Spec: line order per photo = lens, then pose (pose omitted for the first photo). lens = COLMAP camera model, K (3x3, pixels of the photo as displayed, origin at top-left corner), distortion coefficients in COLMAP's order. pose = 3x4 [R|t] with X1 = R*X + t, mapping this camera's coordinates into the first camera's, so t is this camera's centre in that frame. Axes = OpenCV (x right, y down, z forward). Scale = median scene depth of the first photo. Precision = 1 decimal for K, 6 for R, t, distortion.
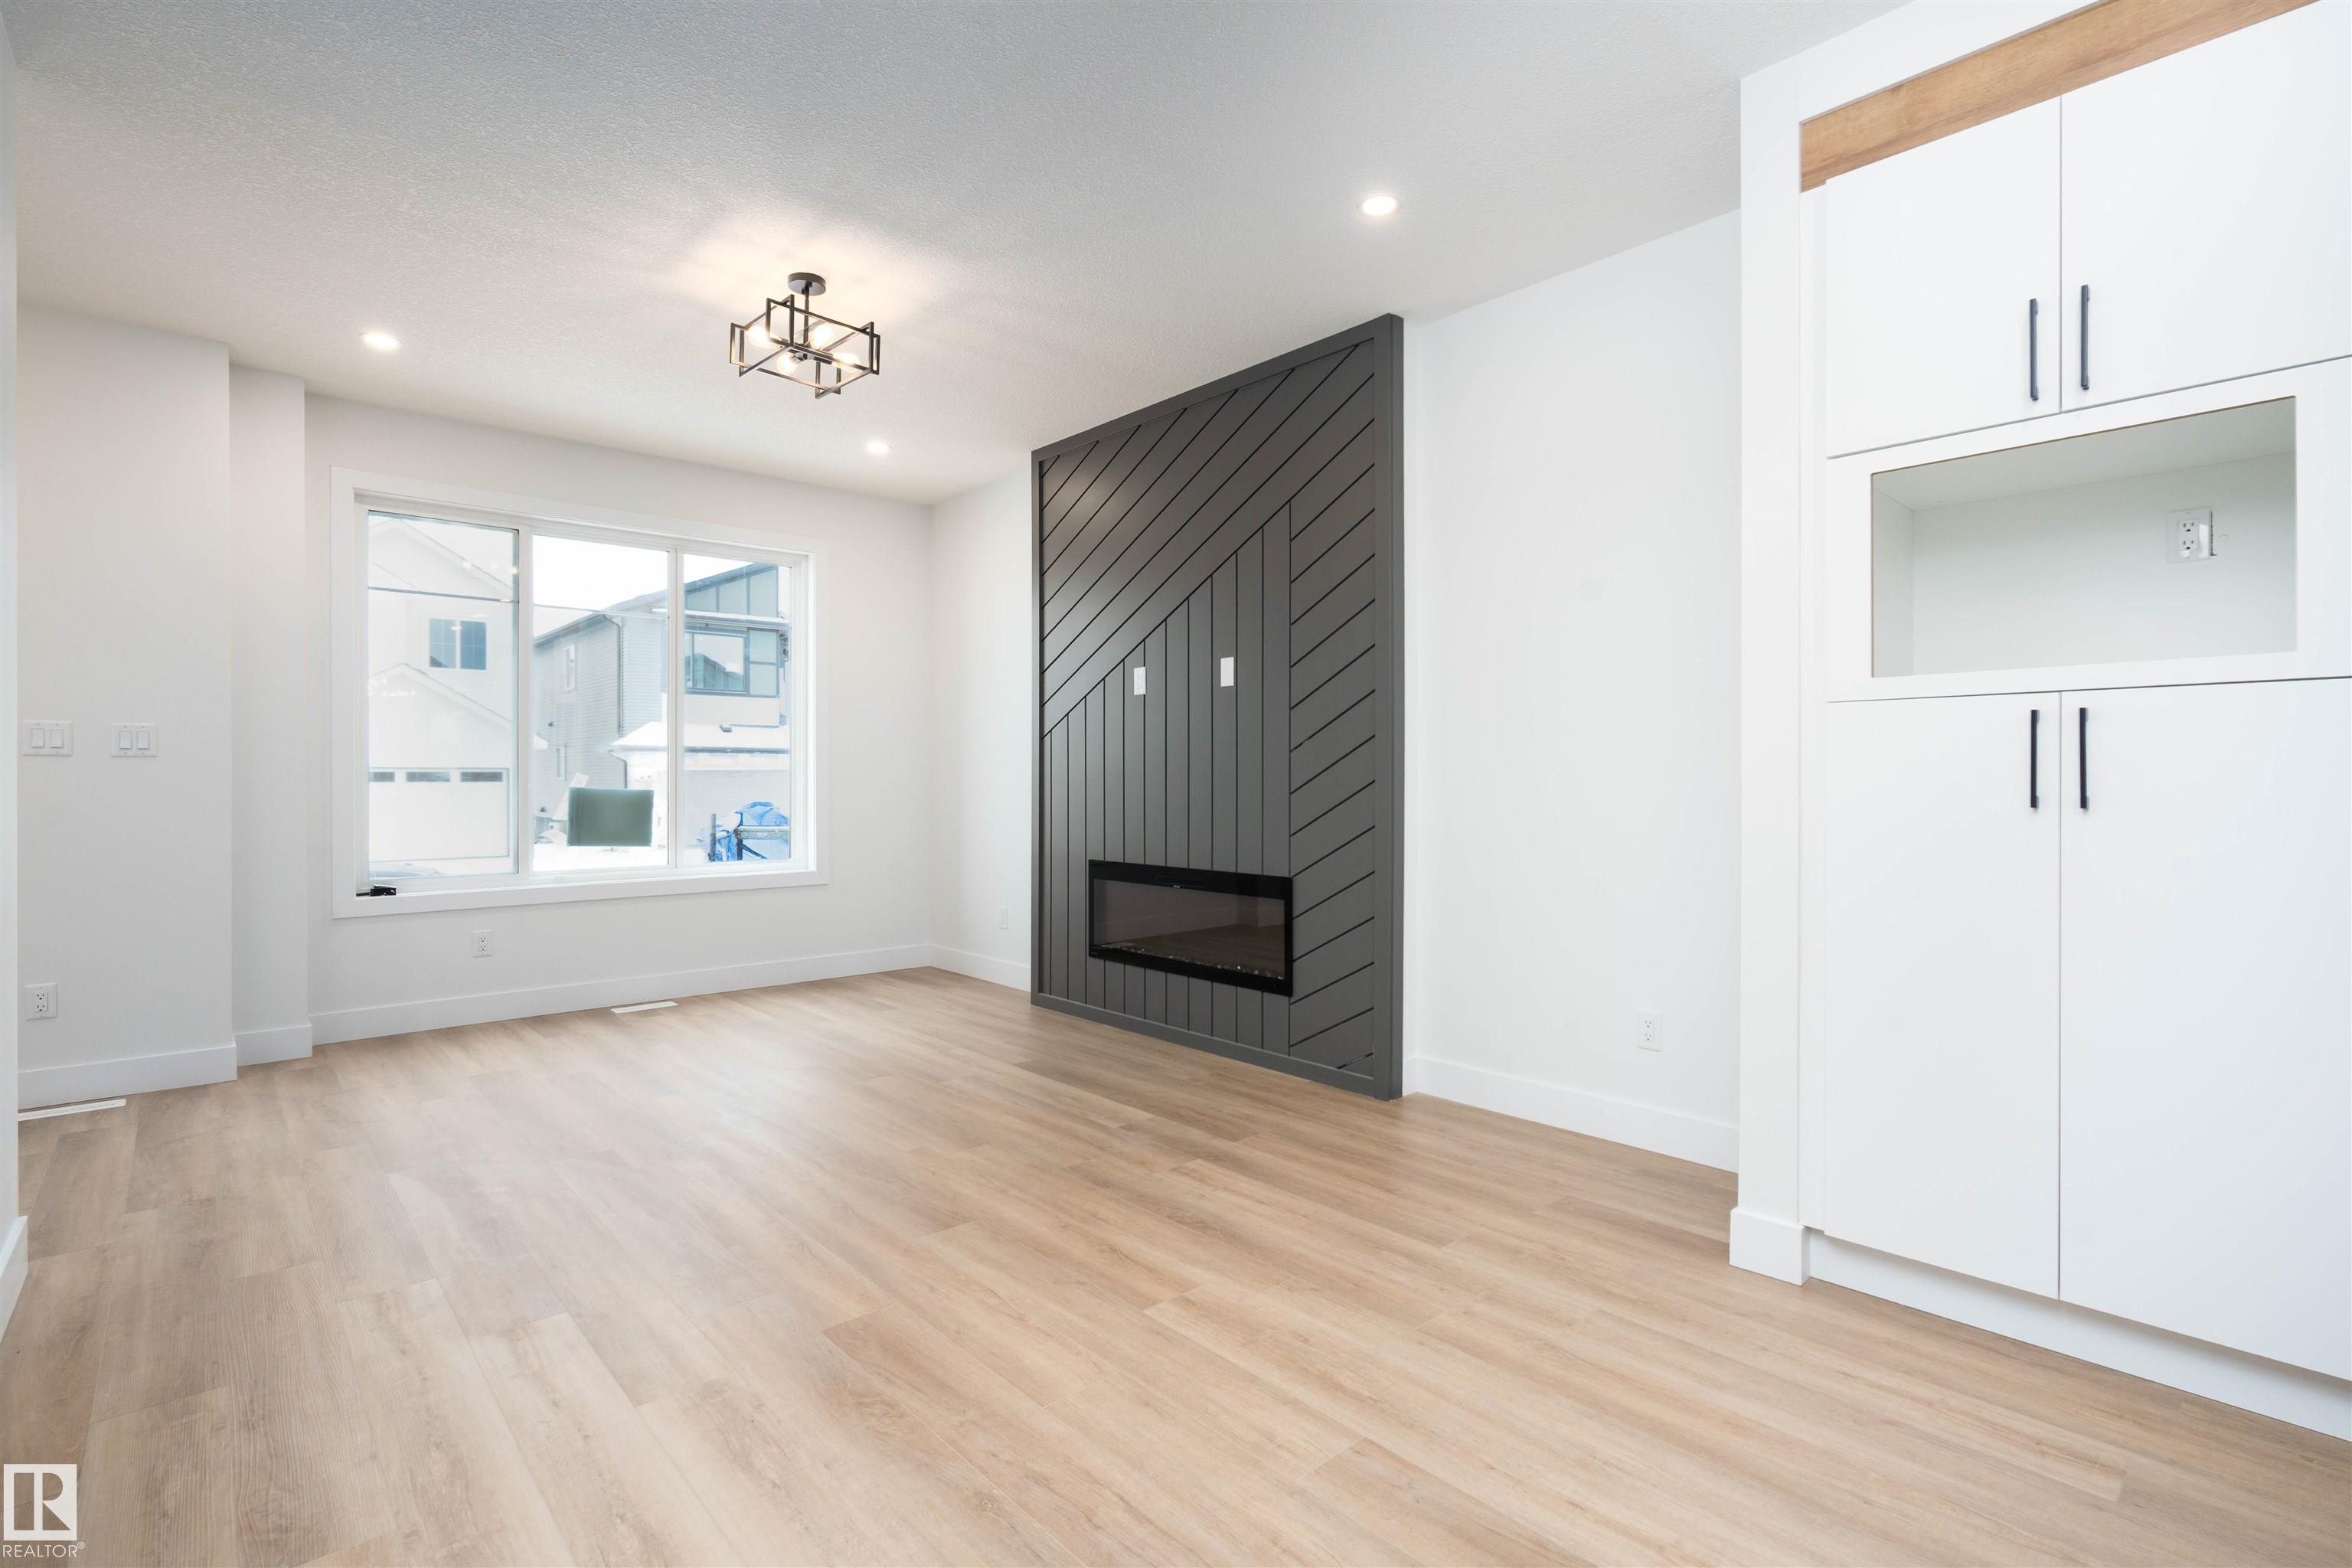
lens RADIAL K [[1098.8, 0, 1176.0], [0, 1098.8, 784.0], [0, 0, 1]] dist [0.000000, 0.000088]
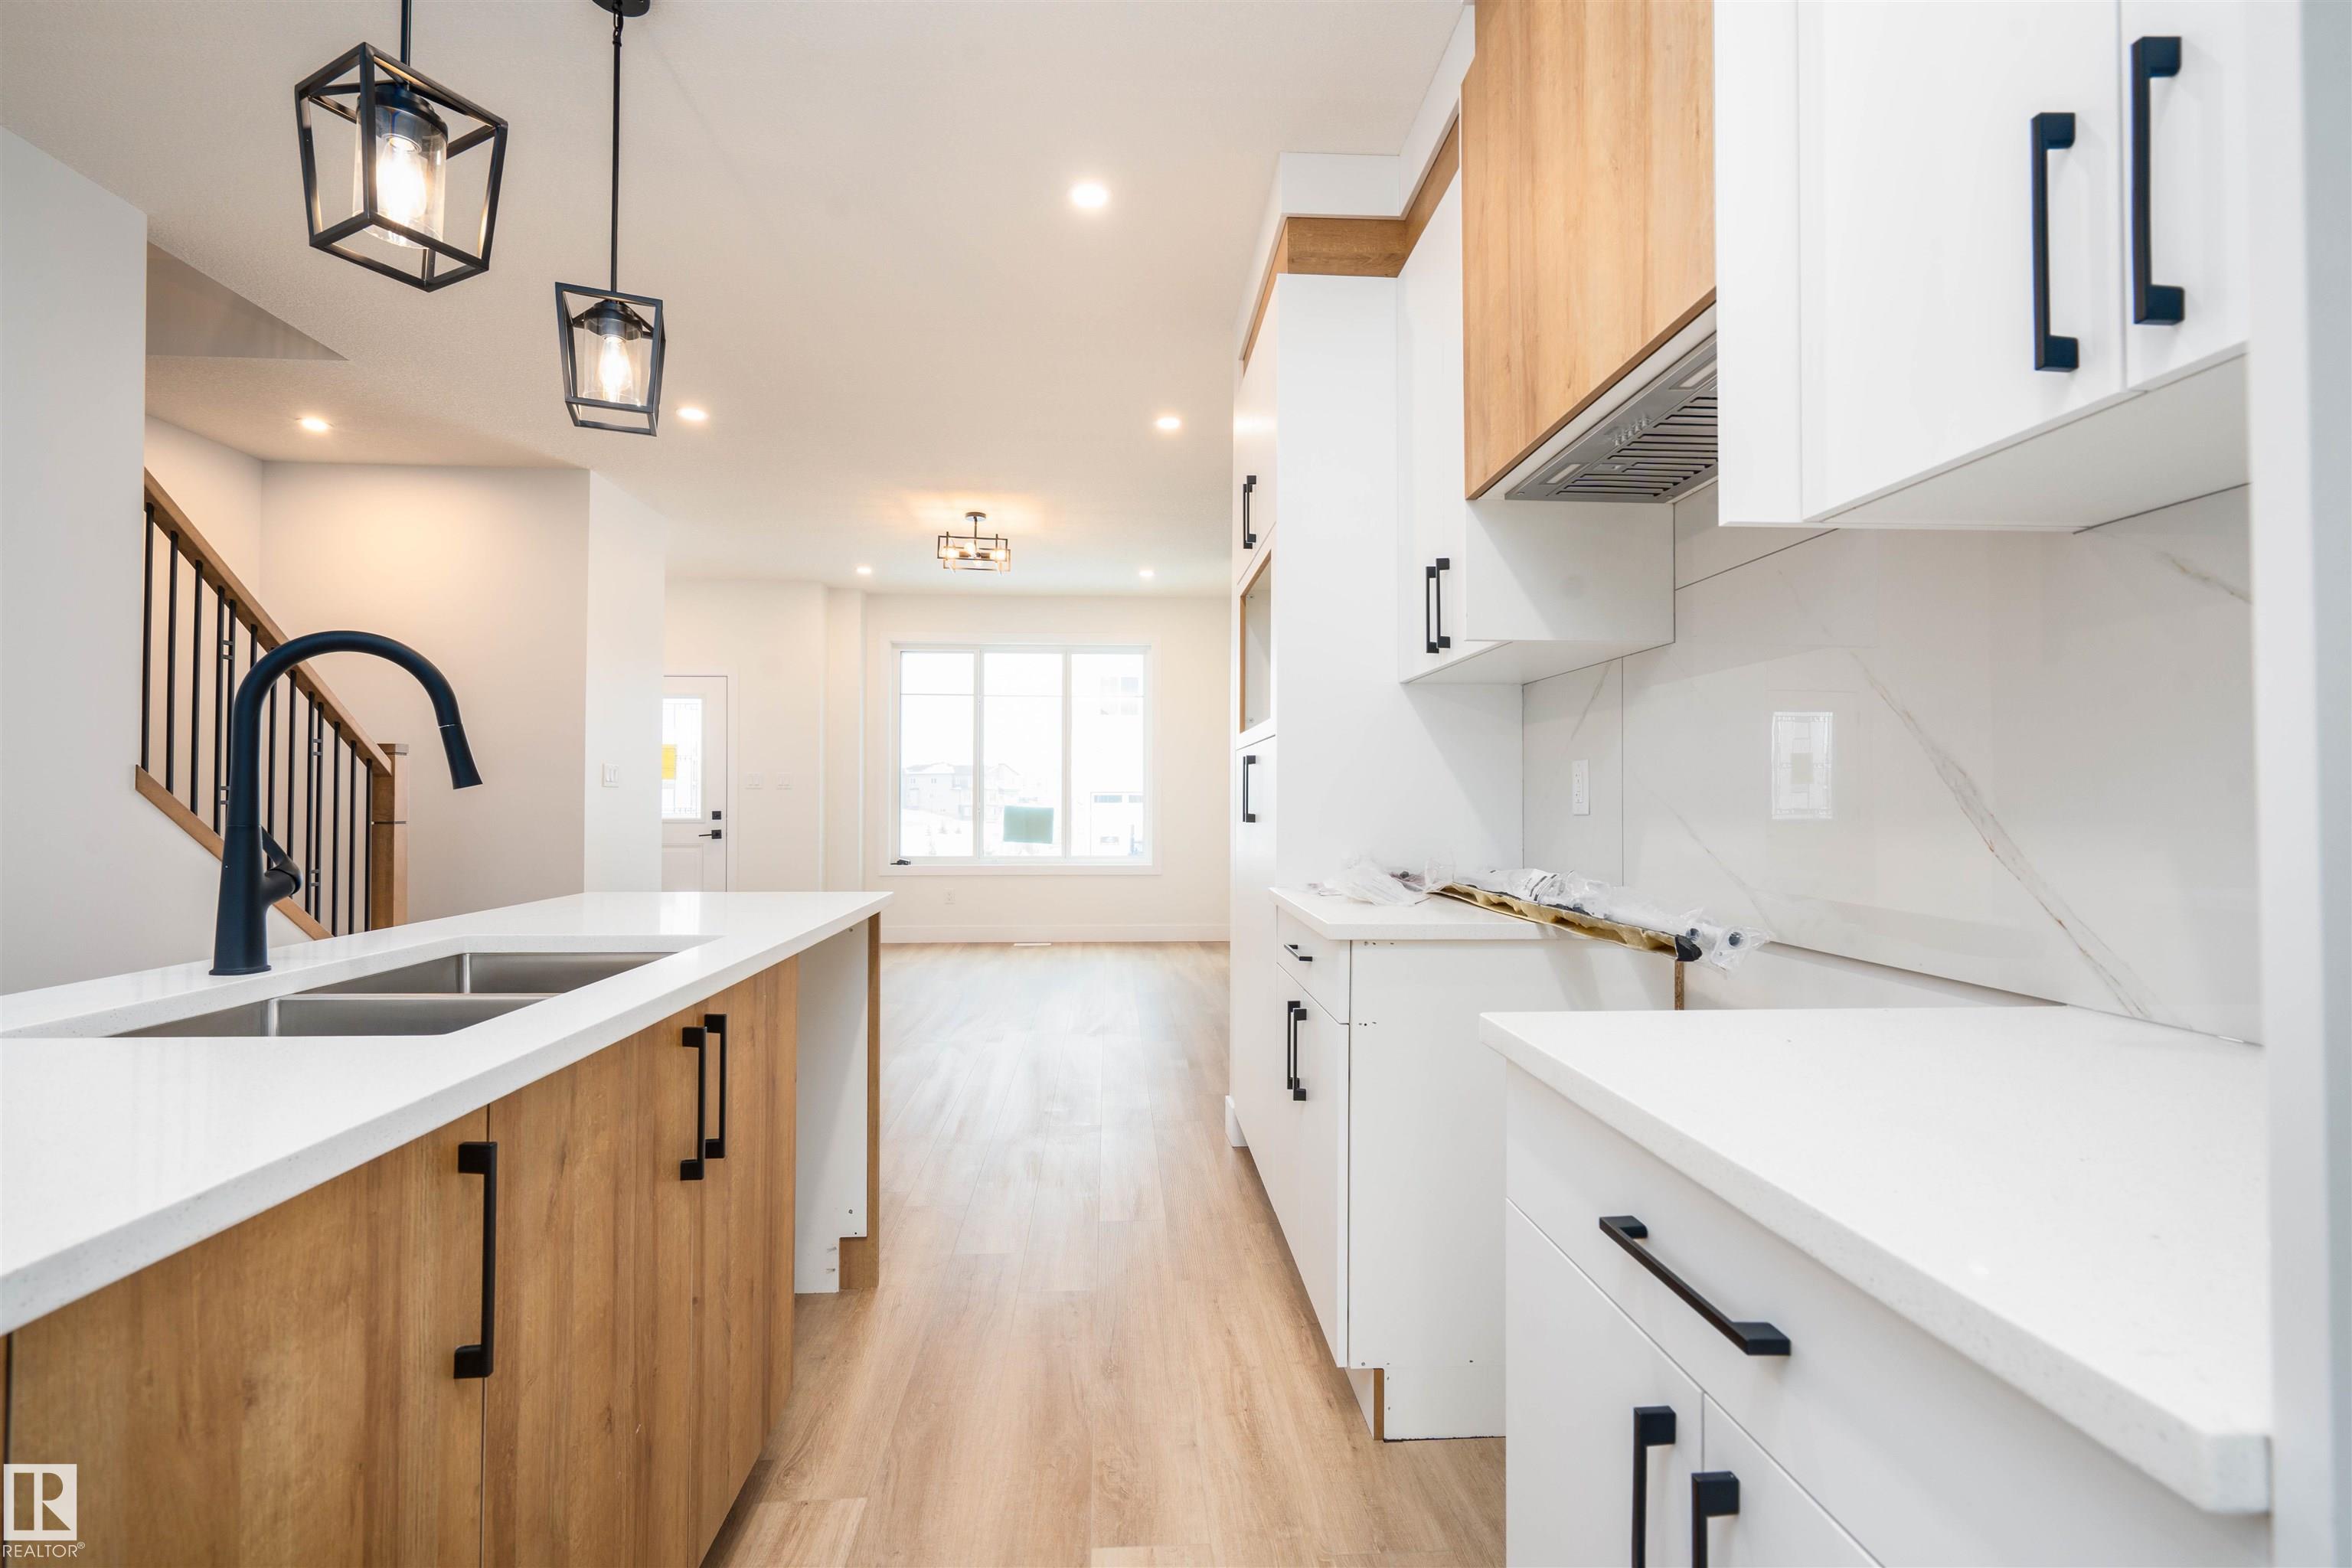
lens RADIAL K [[1069.6, 0, 1176.0], [0, 1069.6, 784.0], [0, 0, 1]] dist [0.000306, 0.000071]
pose [[0.788464, -0.008016, -0.615028, 0.785414], [-0.003710, 0.999835, -0.017787, -0.001744], [0.615070, 0.016306, 0.788304, -0.117965]]
